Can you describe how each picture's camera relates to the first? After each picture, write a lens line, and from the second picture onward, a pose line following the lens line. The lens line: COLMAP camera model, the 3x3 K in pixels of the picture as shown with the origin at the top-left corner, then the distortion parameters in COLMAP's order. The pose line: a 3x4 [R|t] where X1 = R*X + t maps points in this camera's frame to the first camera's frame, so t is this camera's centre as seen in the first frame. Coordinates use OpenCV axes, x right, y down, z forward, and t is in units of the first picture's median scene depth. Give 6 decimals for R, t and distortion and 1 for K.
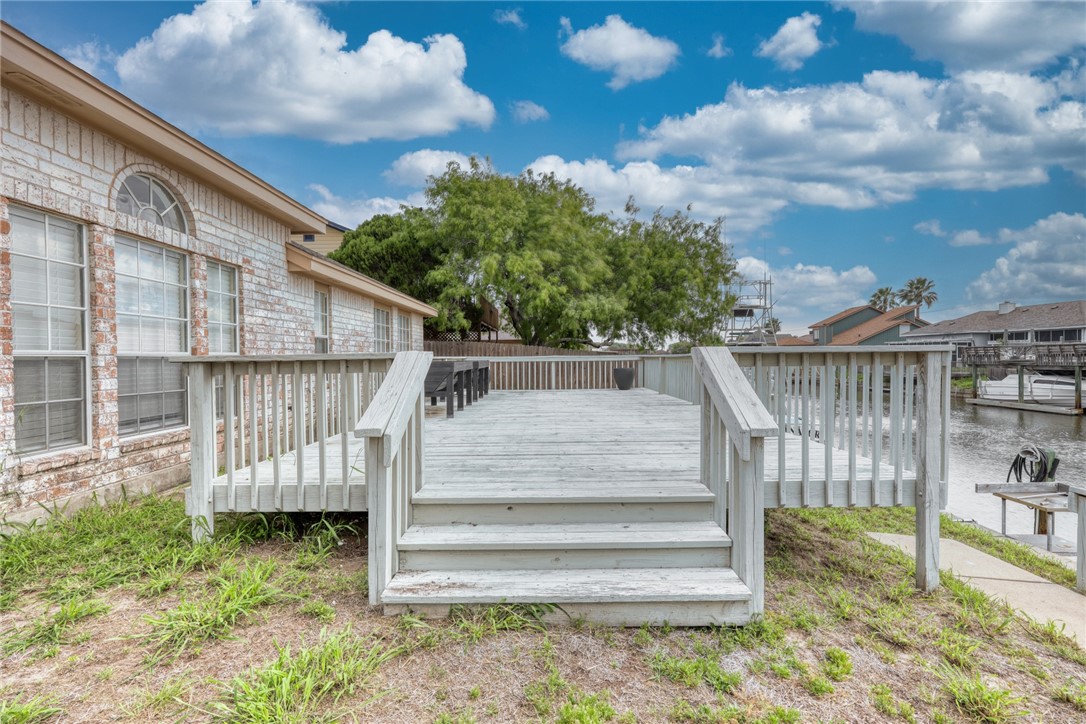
lens RADIAL K [[468.8, 0, 549.1], [0, 468.8, 361.8], [0, 0, 1]] dist [0.001455, 0.000932]
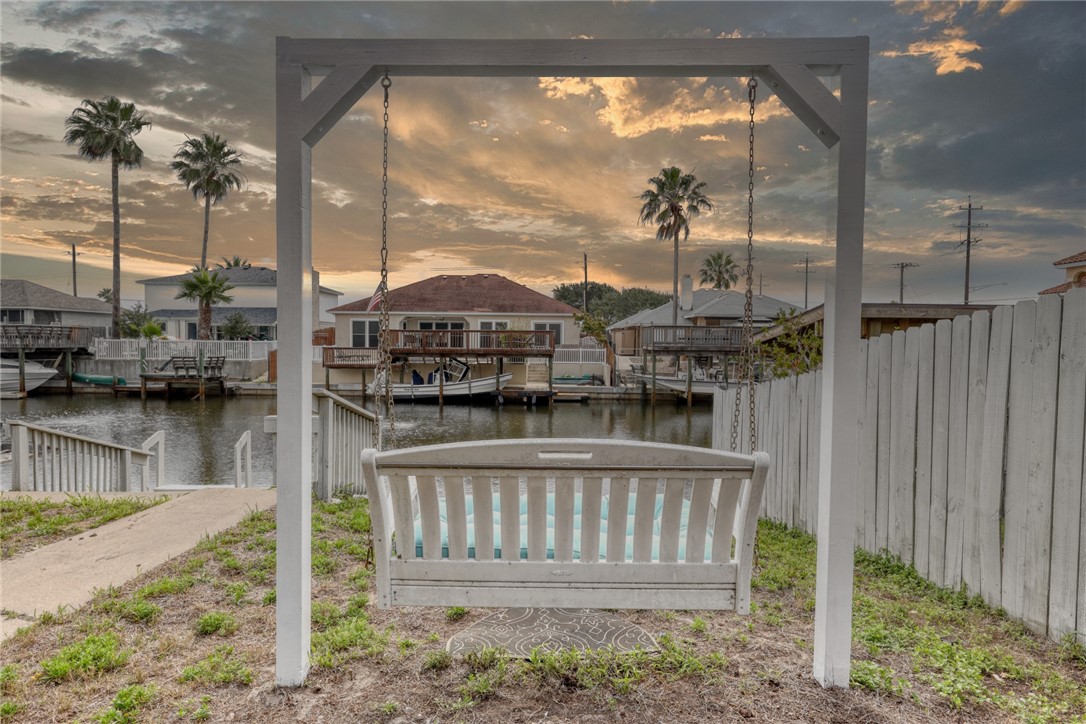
lens RADIAL K [[595.0, 0, 543.7], [0, 595.0, 360.2], [0, 0, 1]] dist [0.001967, -0.000830]
pose [[0.006111, -0.022657, 0.999725, -0.093863], [0.000967, 0.999743, 0.022651, 0.006753], [-0.999981, 0.000828, 0.006131, -0.081607]]
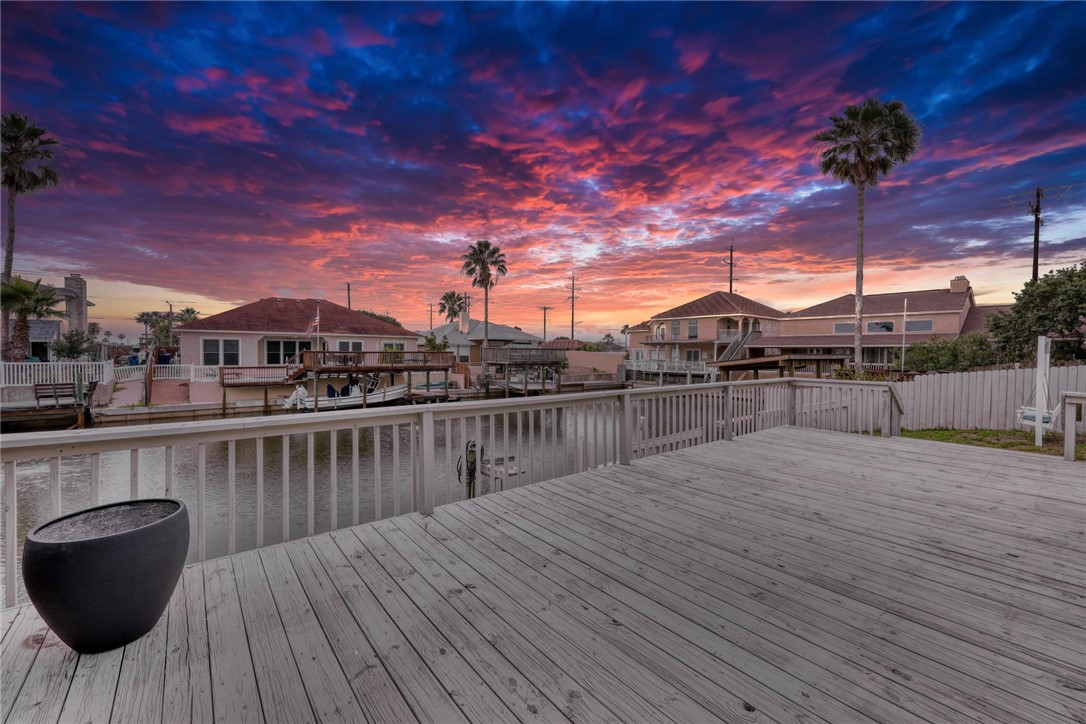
lens RADIAL K [[440.3, 0, 552.8], [0, 440.3, 363.2], [0, 0, 1]] dist [0.001410, -0.000064]
pose [[-0.639915, -0.017317, 0.768251, -0.035599], [0.004620, 0.999641, 0.026381, -0.021417], [-0.768432, 0.020430, -0.639605, 0.419275]]
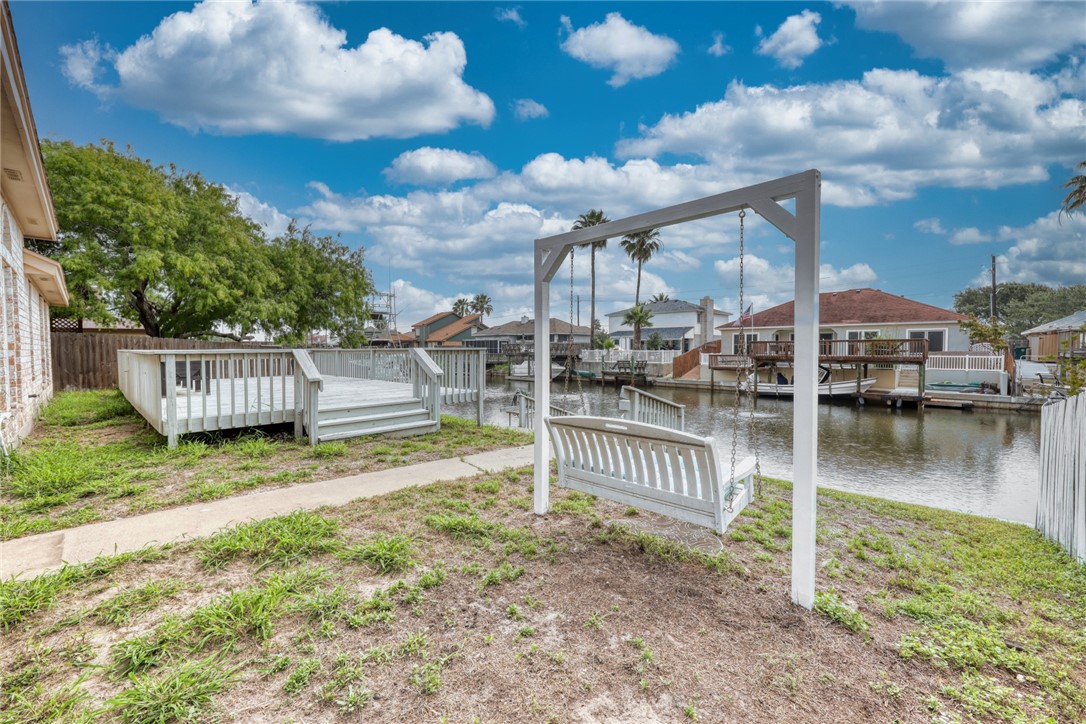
lens RADIAL K [[440.3, 0, 545.7], [0, 440.3, 356.6], [0, 0, 1]] dist [0.001410, -0.000064]
pose [[0.690327, -0.009138, 0.723439, -0.116383], [0.005565, 0.999958, 0.007320, 0.000755], [-0.723476, -0.001028, 0.690349, -0.154308]]
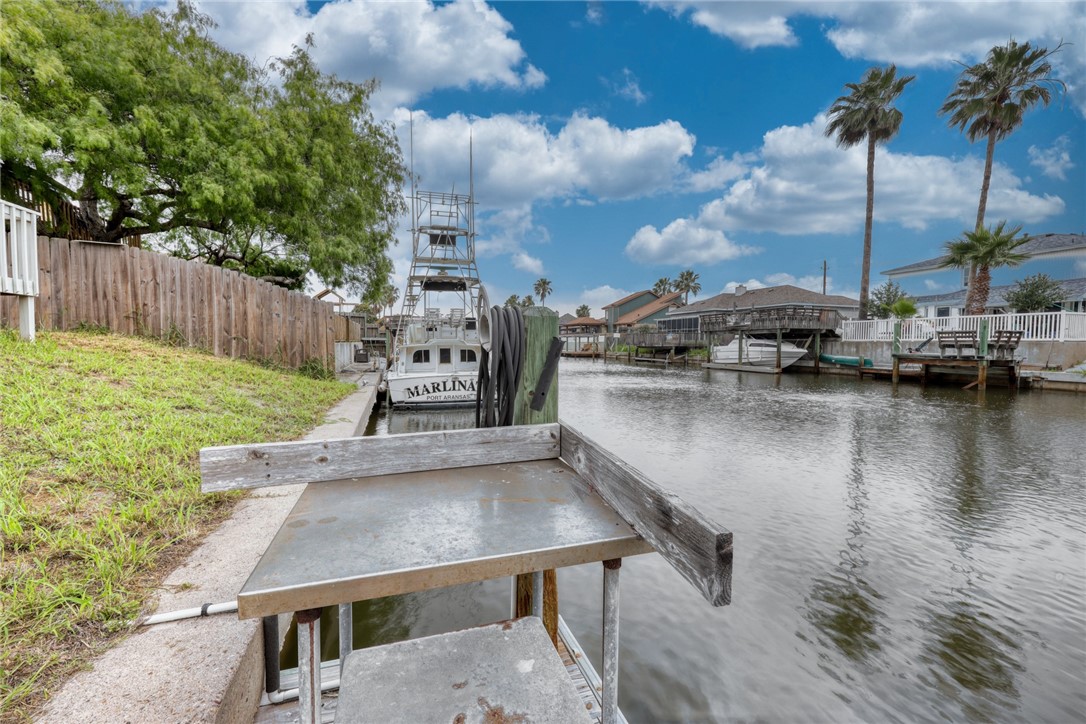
lens RADIAL K [[440.3, 0, 546.2], [0, 440.3, 365.9], [0, 0, 1]] dist [0.001410, -0.000064]
pose [[0.943703, -0.005034, 0.330756, 0.245427], [-0.009145, 0.999105, 0.041299, 0.052138], [-0.330667, -0.041999, 0.942812, 0.188189]]
